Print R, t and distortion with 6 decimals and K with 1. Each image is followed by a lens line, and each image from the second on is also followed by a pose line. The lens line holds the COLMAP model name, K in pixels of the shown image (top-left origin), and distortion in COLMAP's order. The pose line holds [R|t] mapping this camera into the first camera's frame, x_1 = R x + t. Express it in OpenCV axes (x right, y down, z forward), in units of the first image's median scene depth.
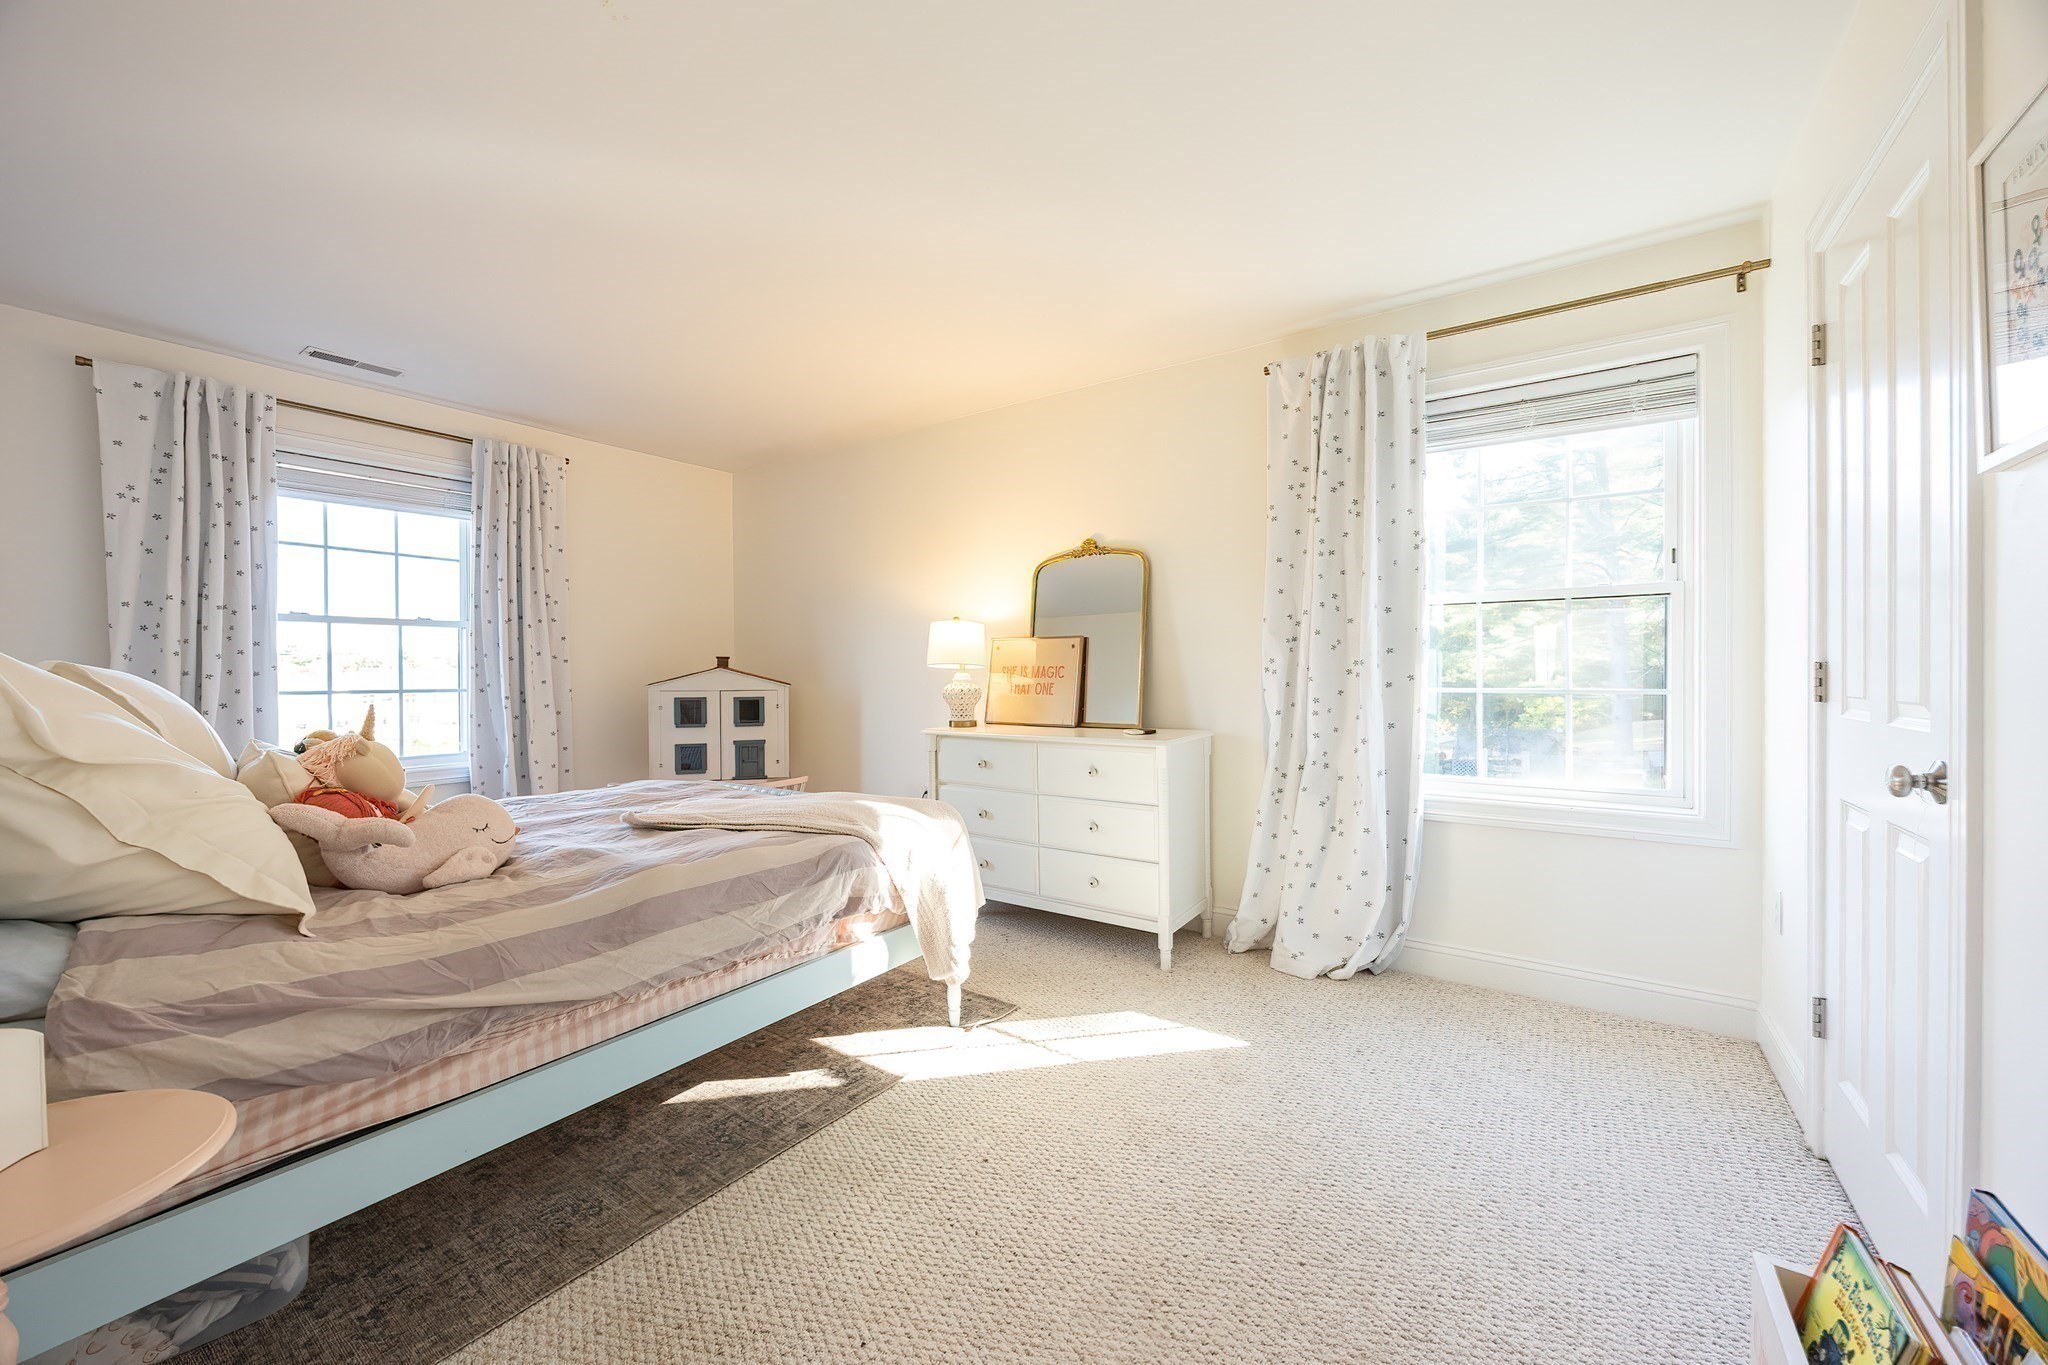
lens RADIAL K [[829.7, 0, 987.0], [0, 829.7, 671.3], [0, 0, 1]] dist [-0.000204, -0.000032]
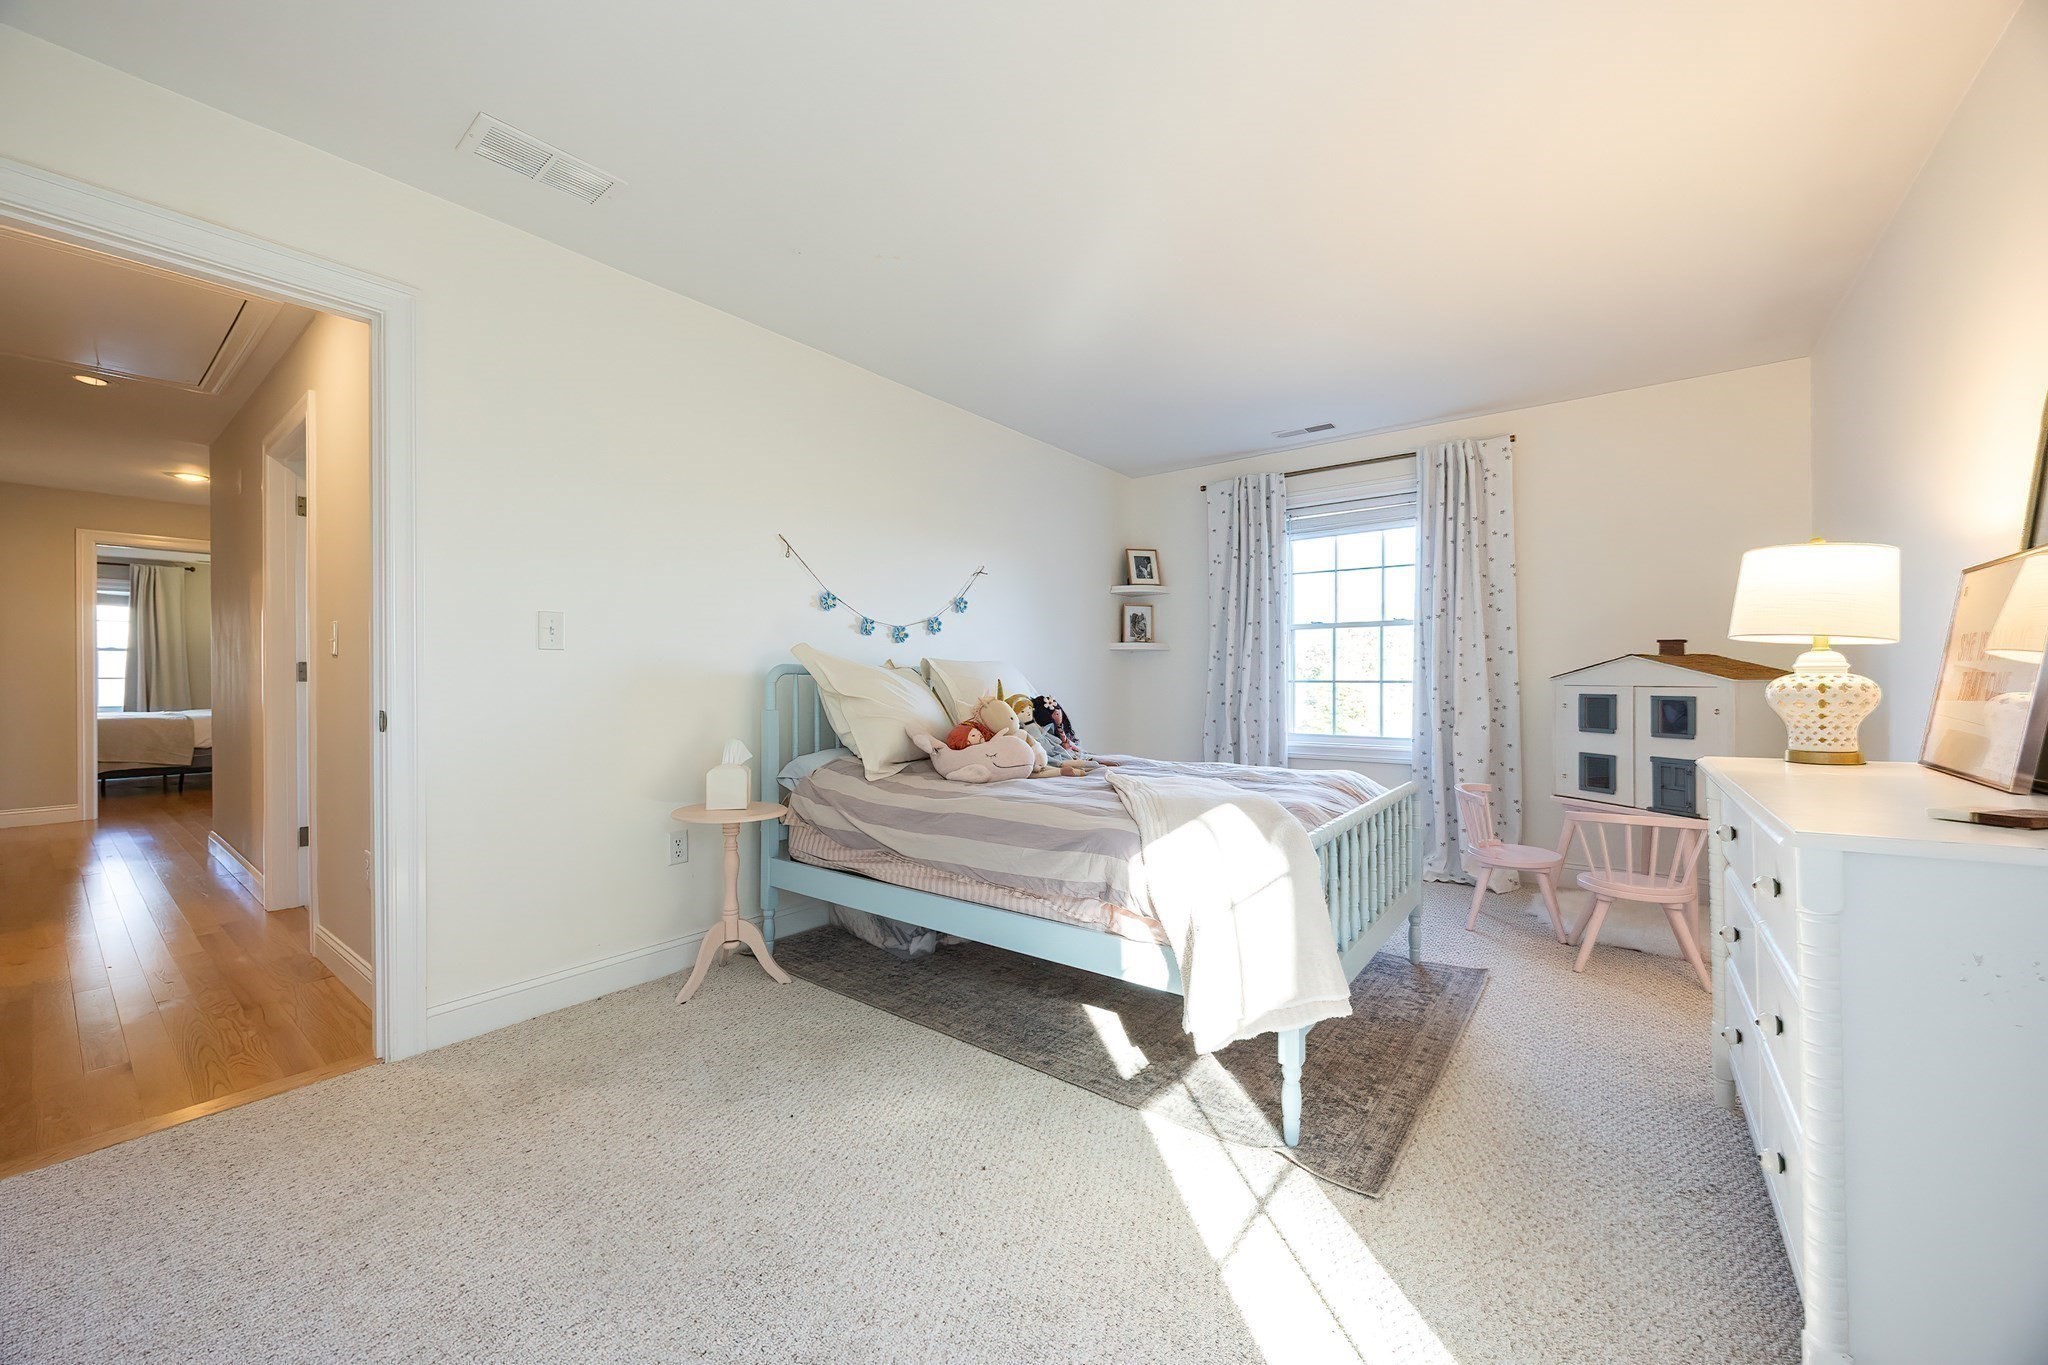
lens RADIAL K [[772.4, 0, 1024.0], [0, 772.4, 682.5], [0, 0, 1]] dist [-0.001165, -0.000053]
pose [[-0.047705, 0.009458, -0.998817, 0.460683], [-0.000944, 0.999954, 0.009514, 0.016190], [0.998861, 0.001396, -0.047694, 0.580492]]
